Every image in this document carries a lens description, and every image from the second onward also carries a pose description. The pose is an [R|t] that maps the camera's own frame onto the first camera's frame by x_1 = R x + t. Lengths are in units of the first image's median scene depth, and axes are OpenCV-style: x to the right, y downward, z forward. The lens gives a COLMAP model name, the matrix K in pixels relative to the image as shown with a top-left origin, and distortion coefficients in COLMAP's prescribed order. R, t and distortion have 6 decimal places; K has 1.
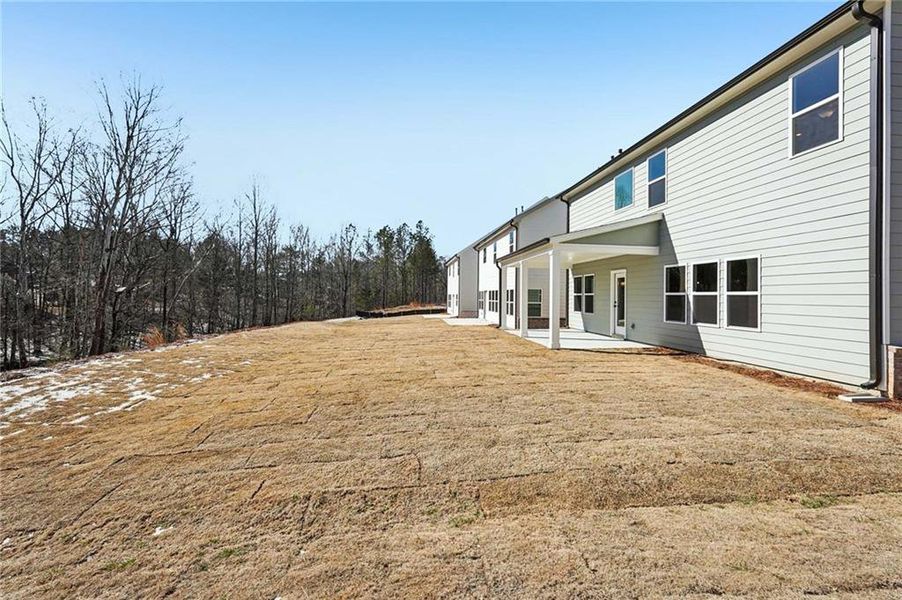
lens RADIAL K [[403.1, 0, 445.6], [0, 403.1, 295.9], [0, 0, 1]] dist [-0.001821, 0.002588]
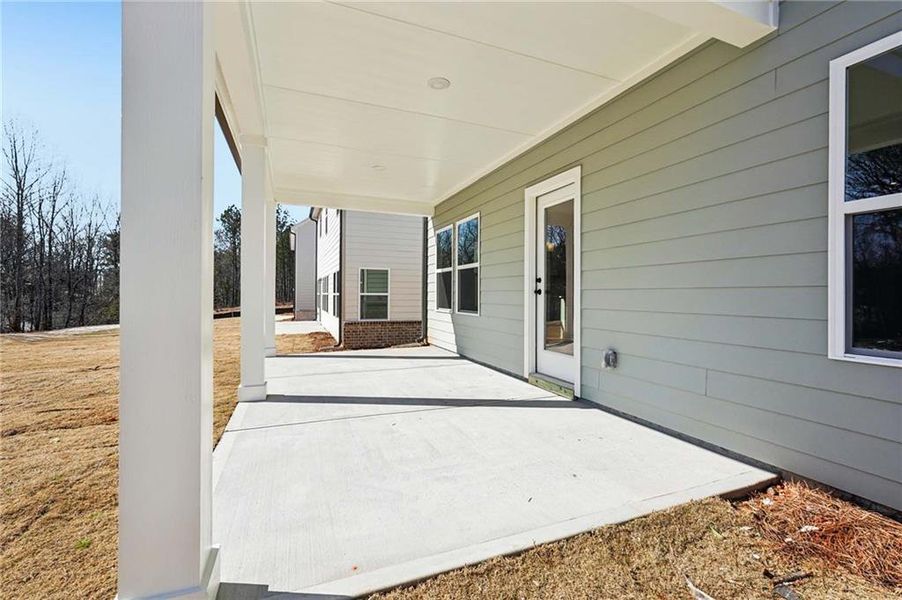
lens RADIAL K [[403.1, 0, 452.6], [0, 403.1, 297.0], [0, 0, 1]] dist [-0.001821, 0.002588]
pose [[0.956389, -0.002285, 0.292087, 0.207610], [0.001021, 0.999989, 0.004479, 0.023573], [-0.292094, -0.003986, 0.956381, 0.573894]]
